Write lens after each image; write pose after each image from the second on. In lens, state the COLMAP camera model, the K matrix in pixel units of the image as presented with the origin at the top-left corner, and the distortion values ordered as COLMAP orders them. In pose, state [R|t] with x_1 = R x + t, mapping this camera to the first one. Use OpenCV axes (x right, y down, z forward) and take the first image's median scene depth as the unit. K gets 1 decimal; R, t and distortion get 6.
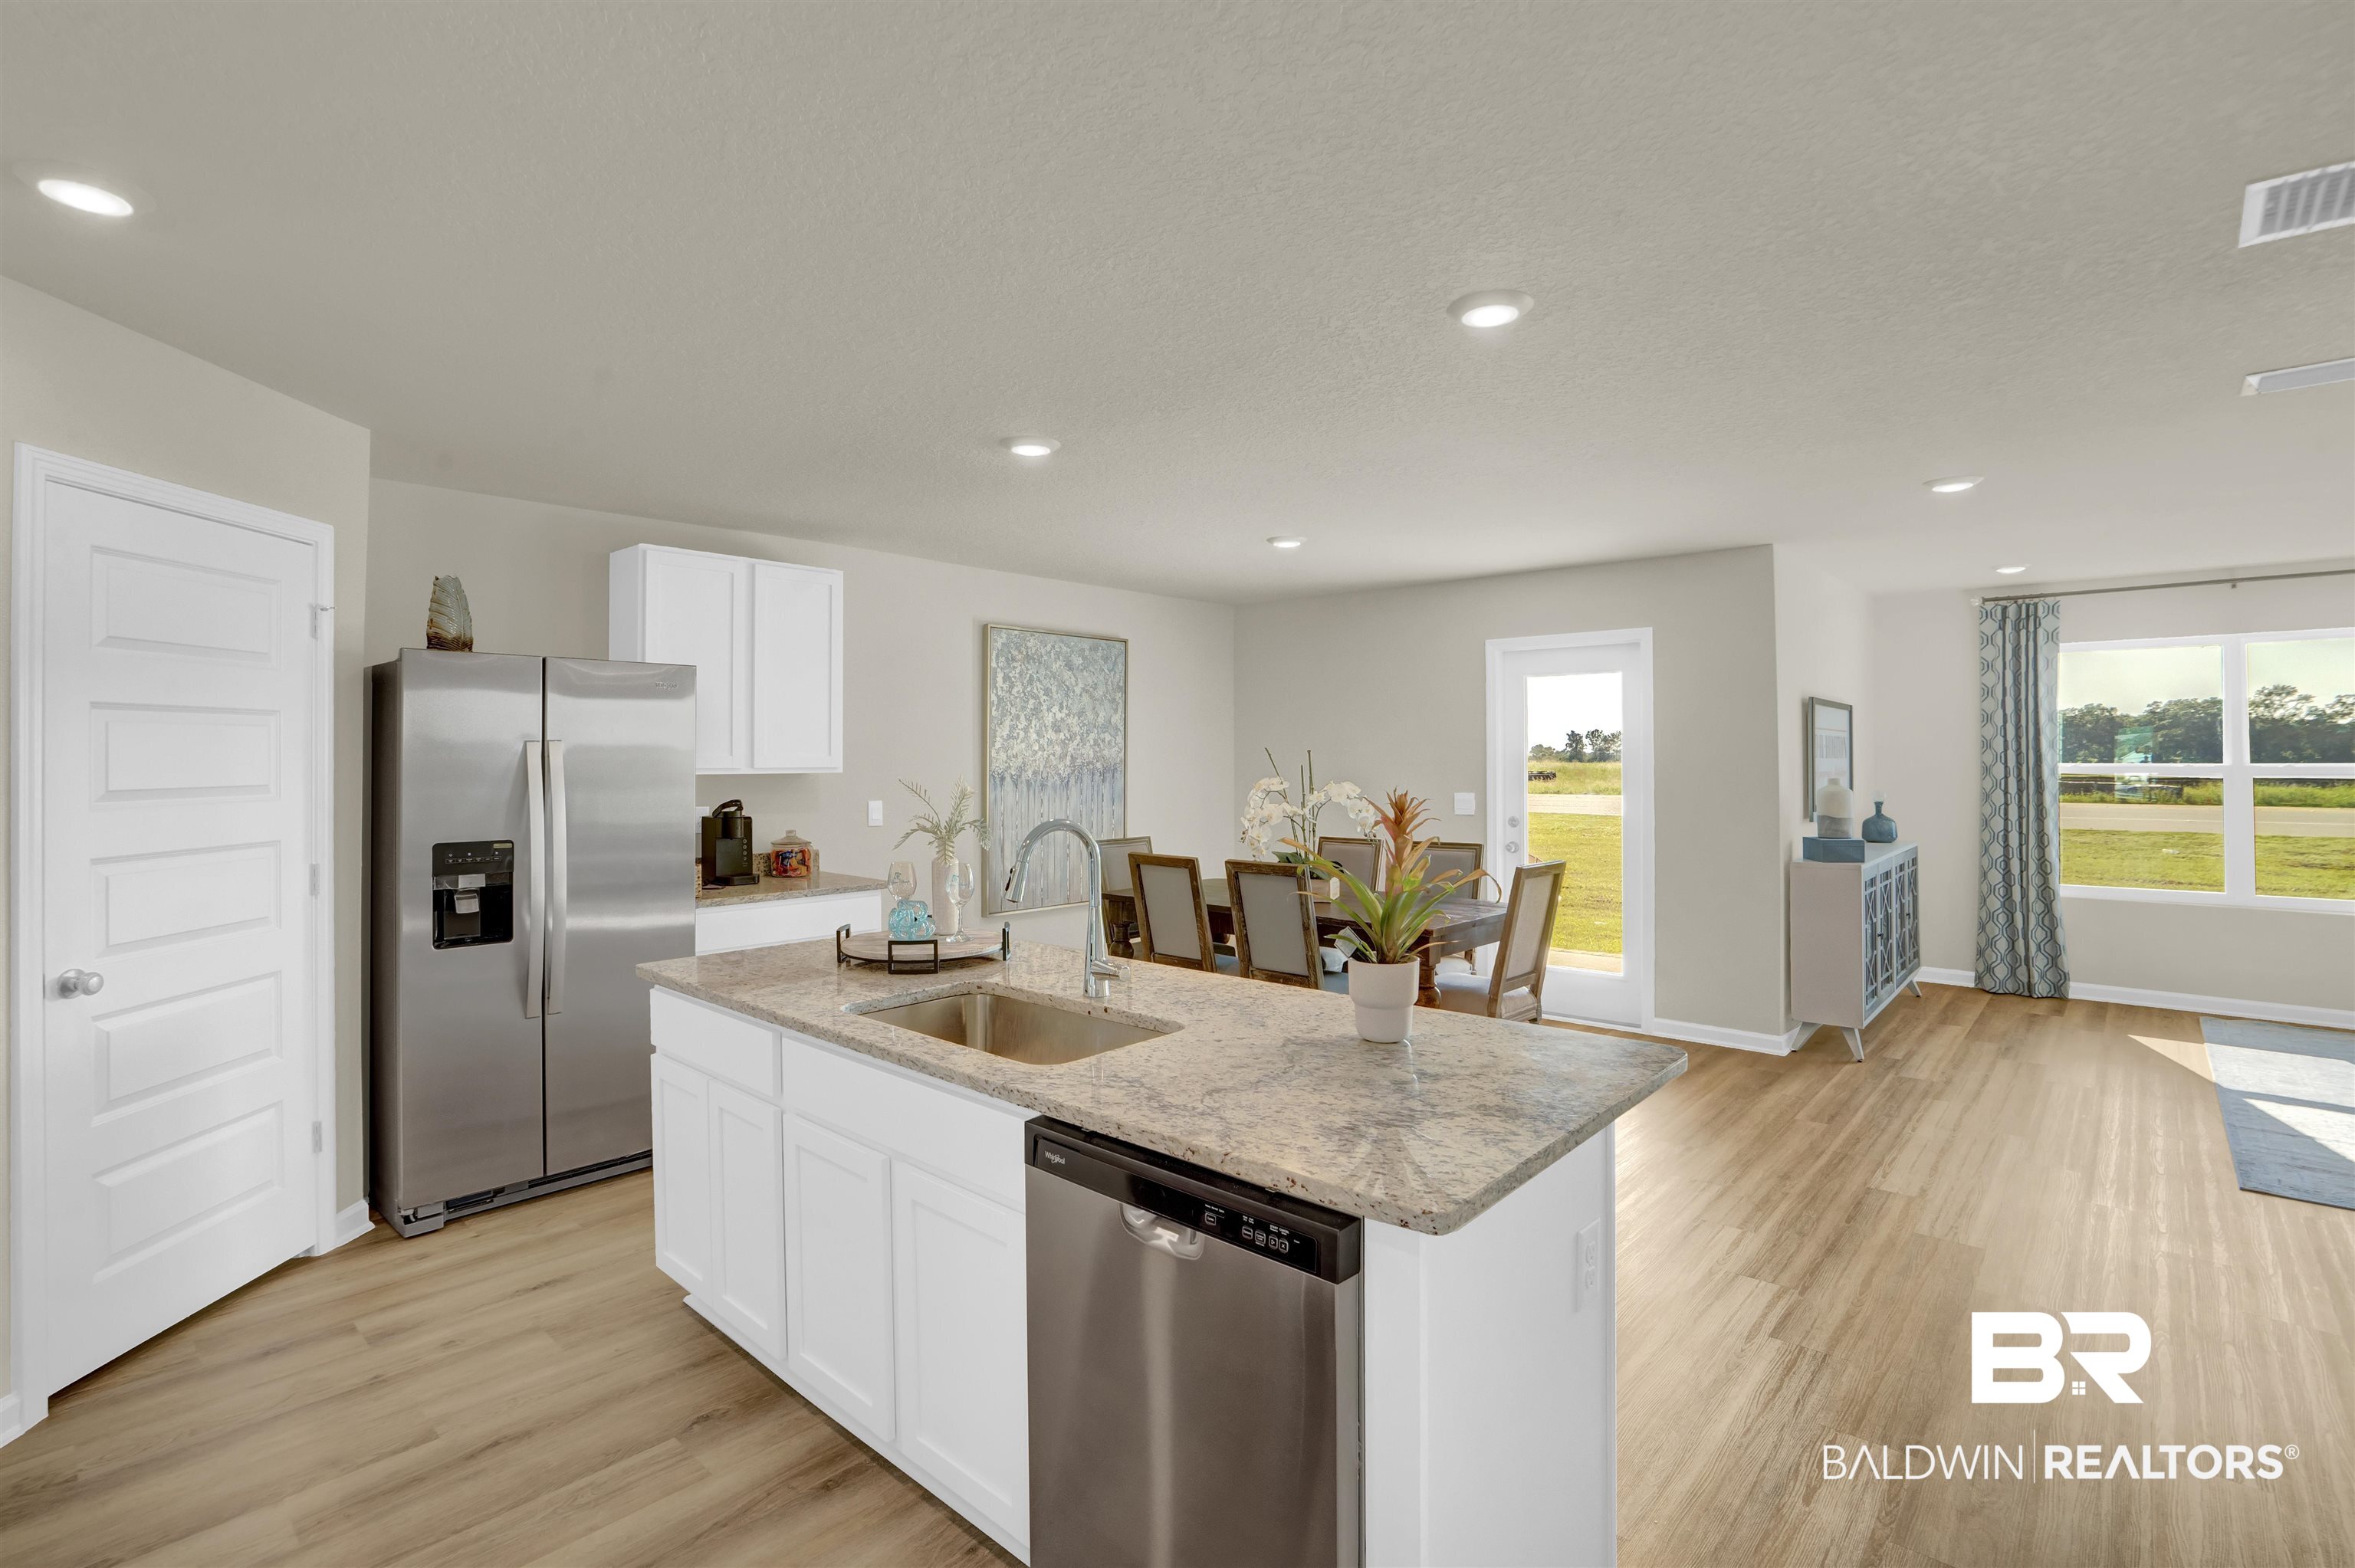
lens RADIAL K [[1099.1, 0, 1152.7], [0, 1099.1, 747.0], [0, 0, 1]] dist [-0.034588, 0.000781]
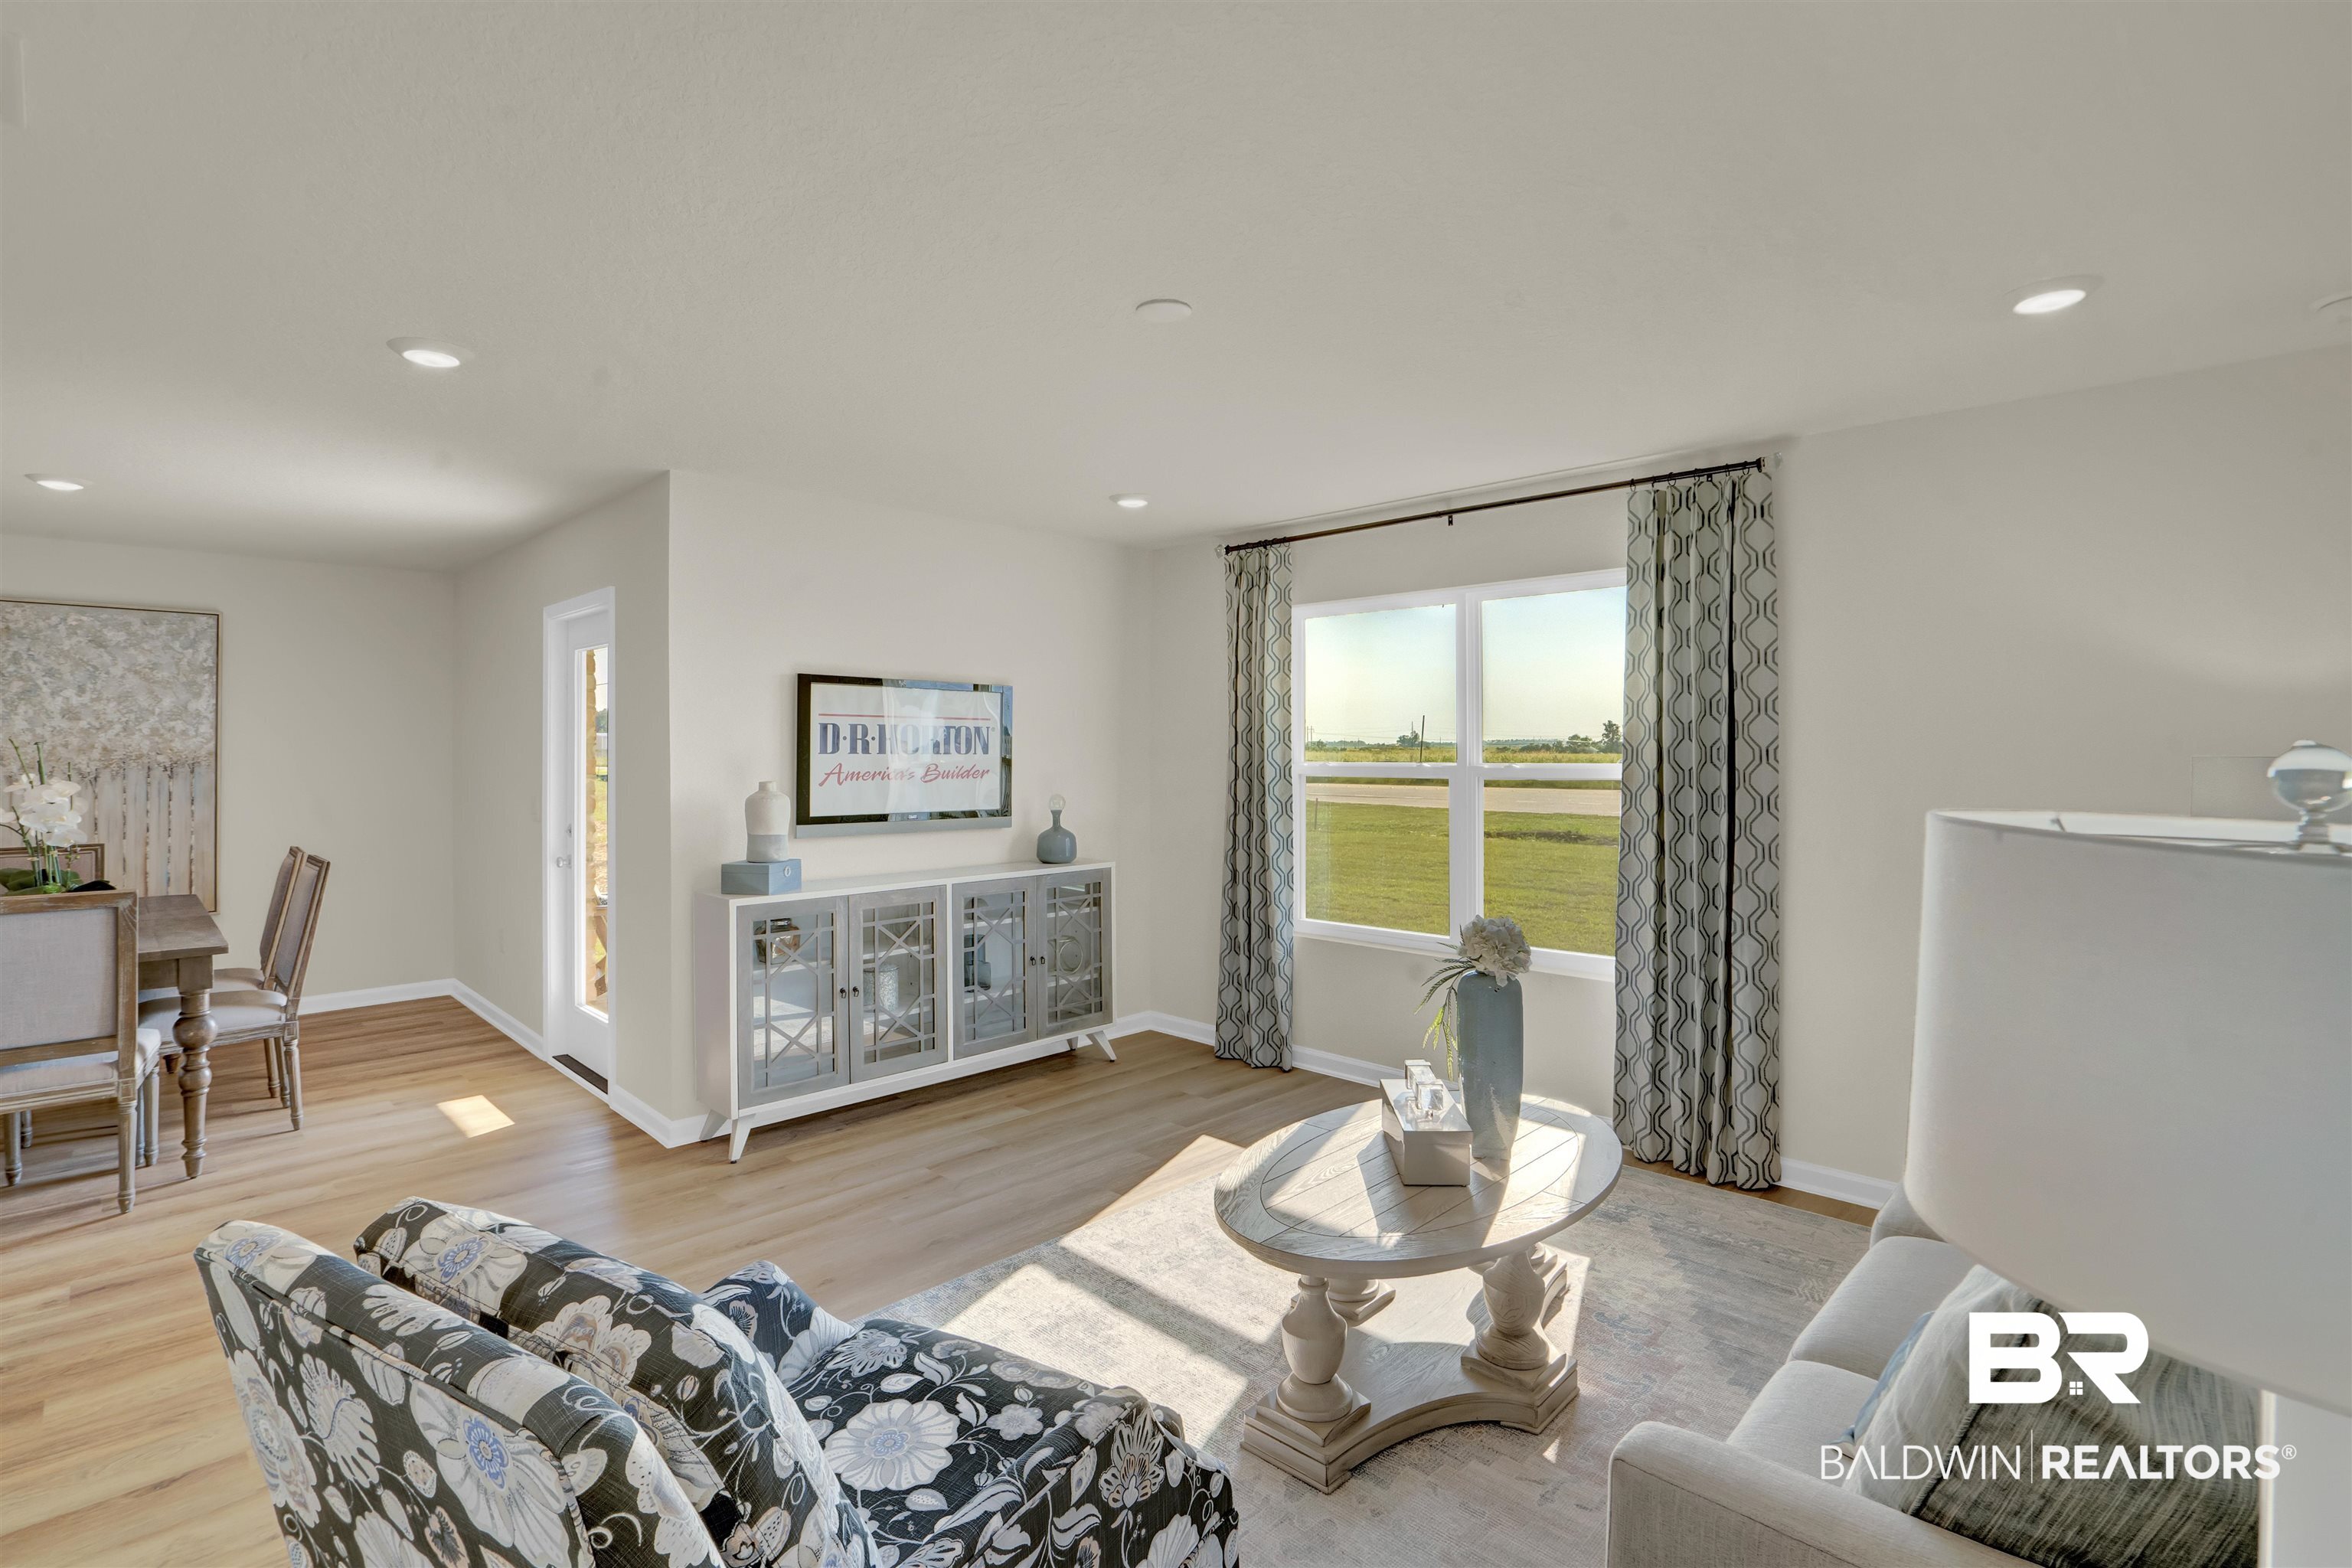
lens RADIAL K [[1097.0, 0, 1164.5], [0, 1097.0, 750.7], [0, 0, 1]] dist [-0.046564, 0.016945]
pose [[0.999405, 0.001099, -0.034484, 1.135367], [-0.000699, 0.999932, 0.011613, 0.000259], [0.034494, -0.011582, 0.999338, 0.296431]]
